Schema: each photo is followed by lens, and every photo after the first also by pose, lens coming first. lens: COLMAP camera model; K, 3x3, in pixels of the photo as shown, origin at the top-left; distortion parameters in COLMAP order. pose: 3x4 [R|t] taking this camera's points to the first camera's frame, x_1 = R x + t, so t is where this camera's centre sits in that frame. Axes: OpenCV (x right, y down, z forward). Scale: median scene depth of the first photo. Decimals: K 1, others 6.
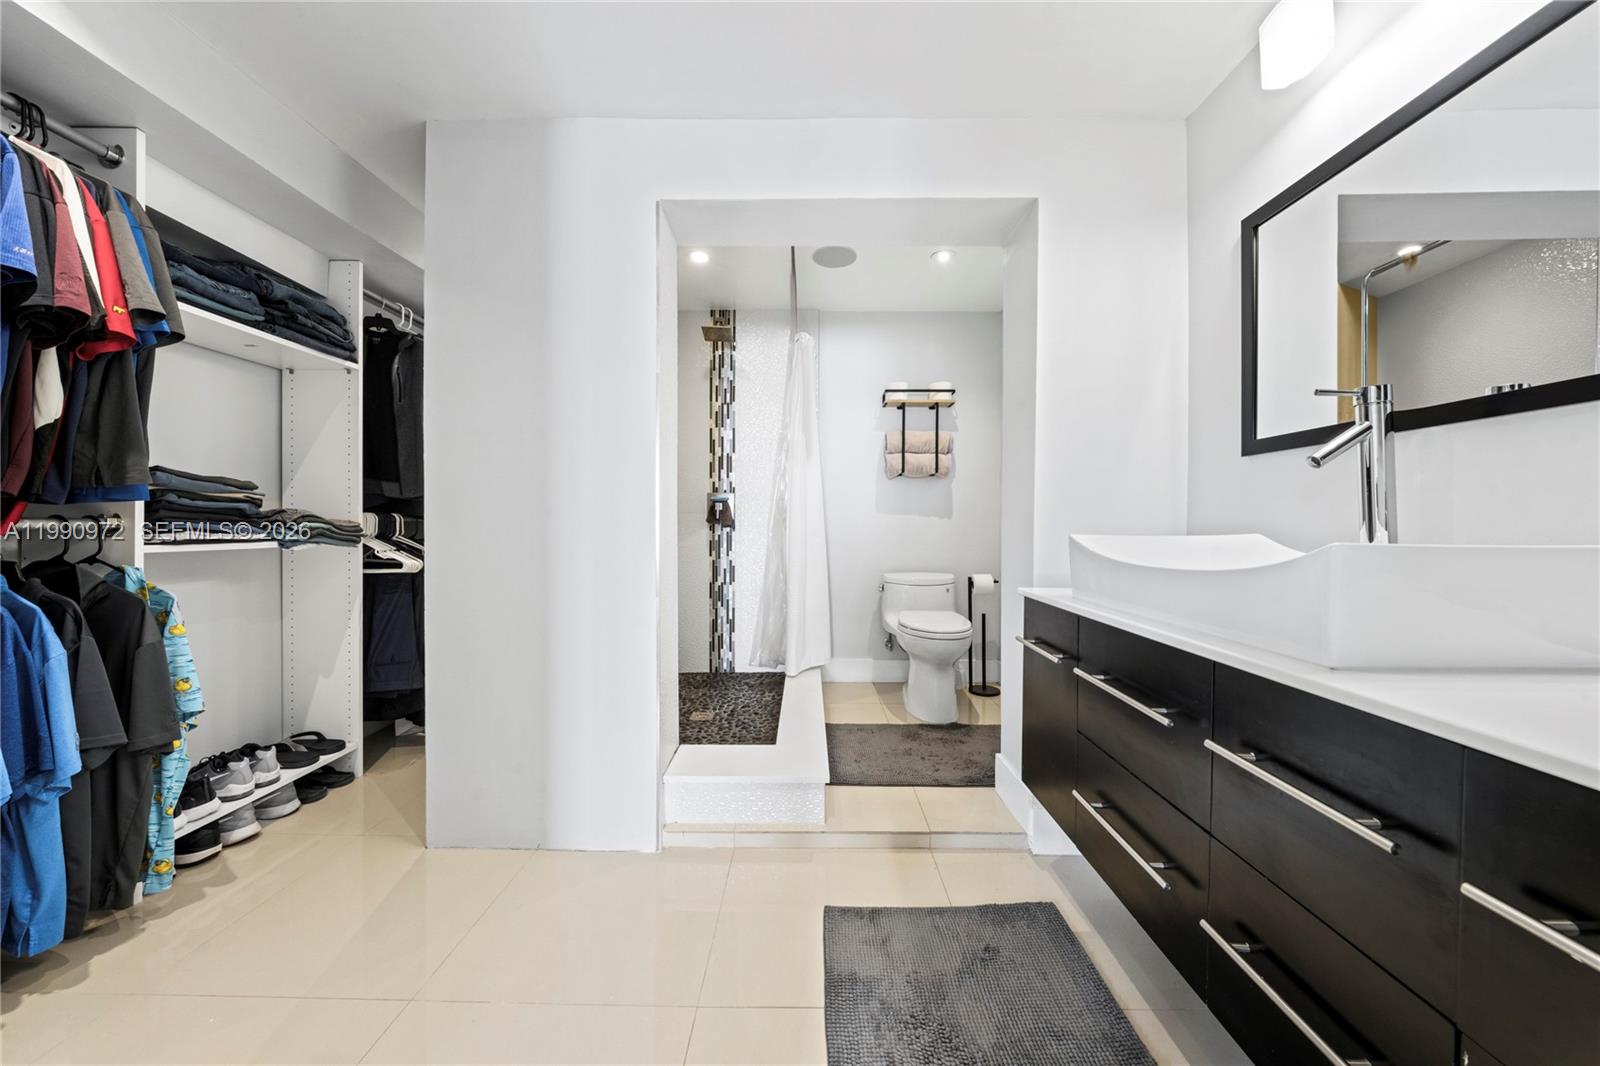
lens RADIAL K [[566.3, 0, 800.0], [0, 566.3, 533.0], [0, 0, 1]] dist [-0.001305, 0.000032]
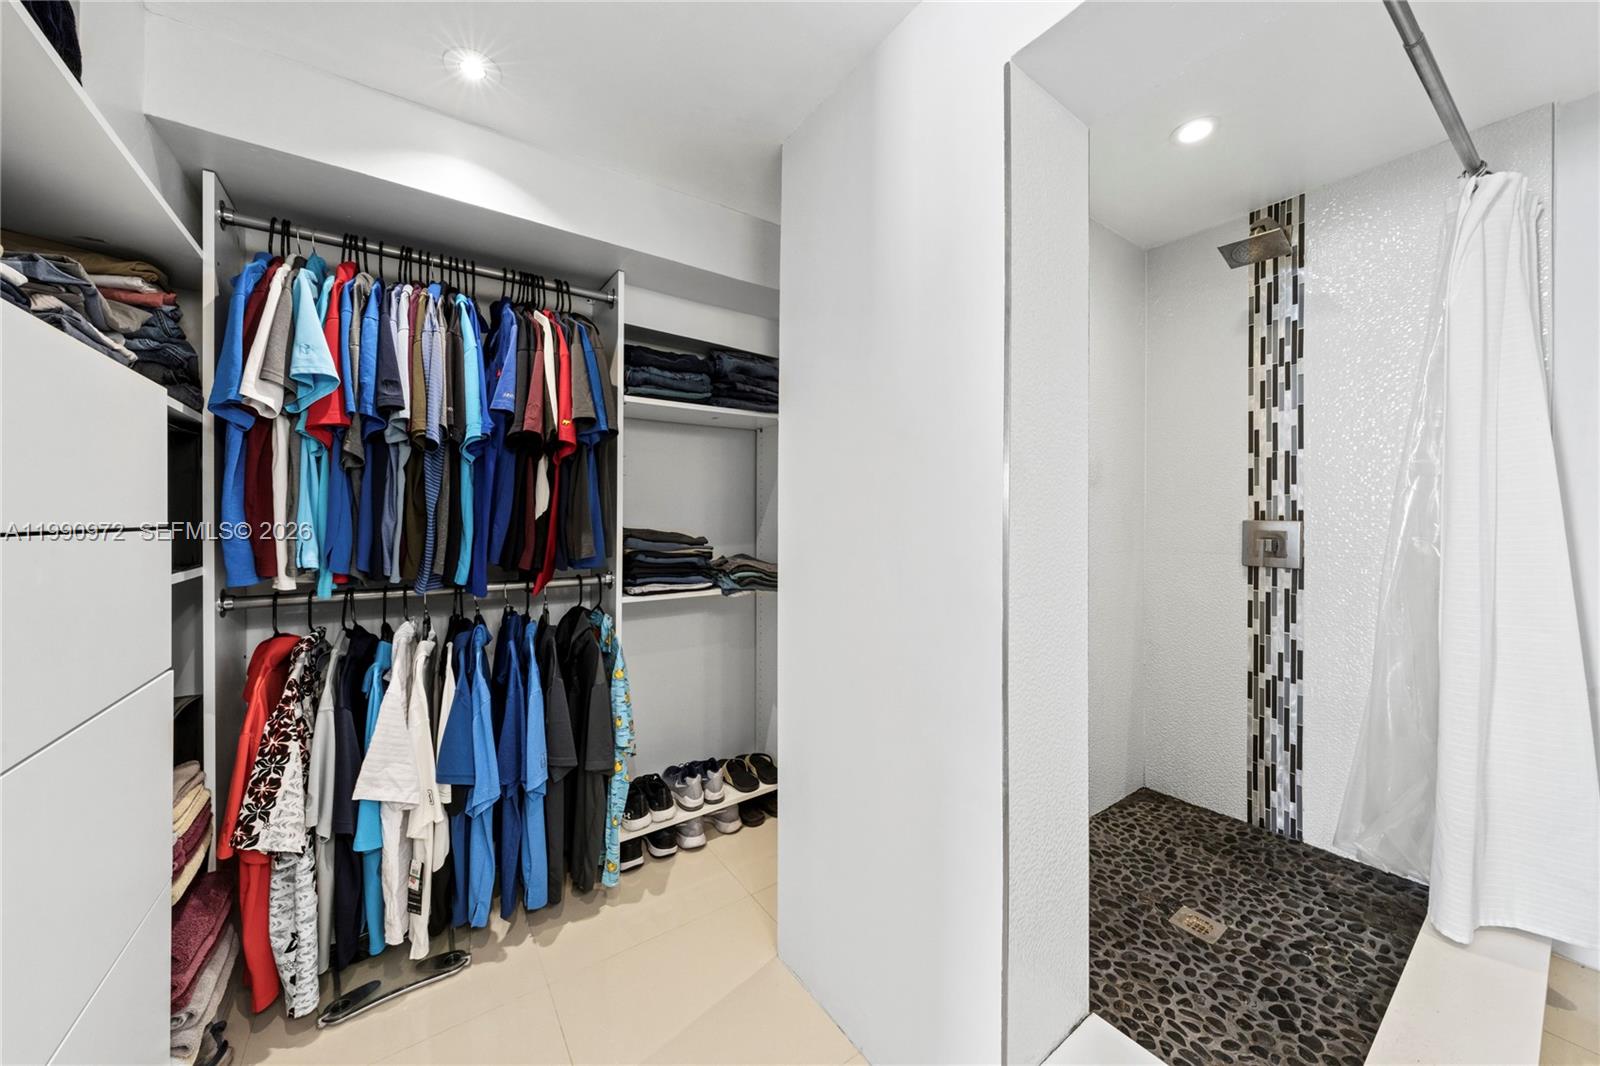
lens RADIAL K [[560.4, 0, 797.8], [0, 560.4, 522.6], [0, 0, 1]] dist [-0.003643, -0.000345]
pose [[0.583450, -0.000947, -0.812148, 0.052399], [-0.001579, 0.999996, -0.002301, -0.084682], [0.812147, 0.002625, 0.583447, 0.348162]]
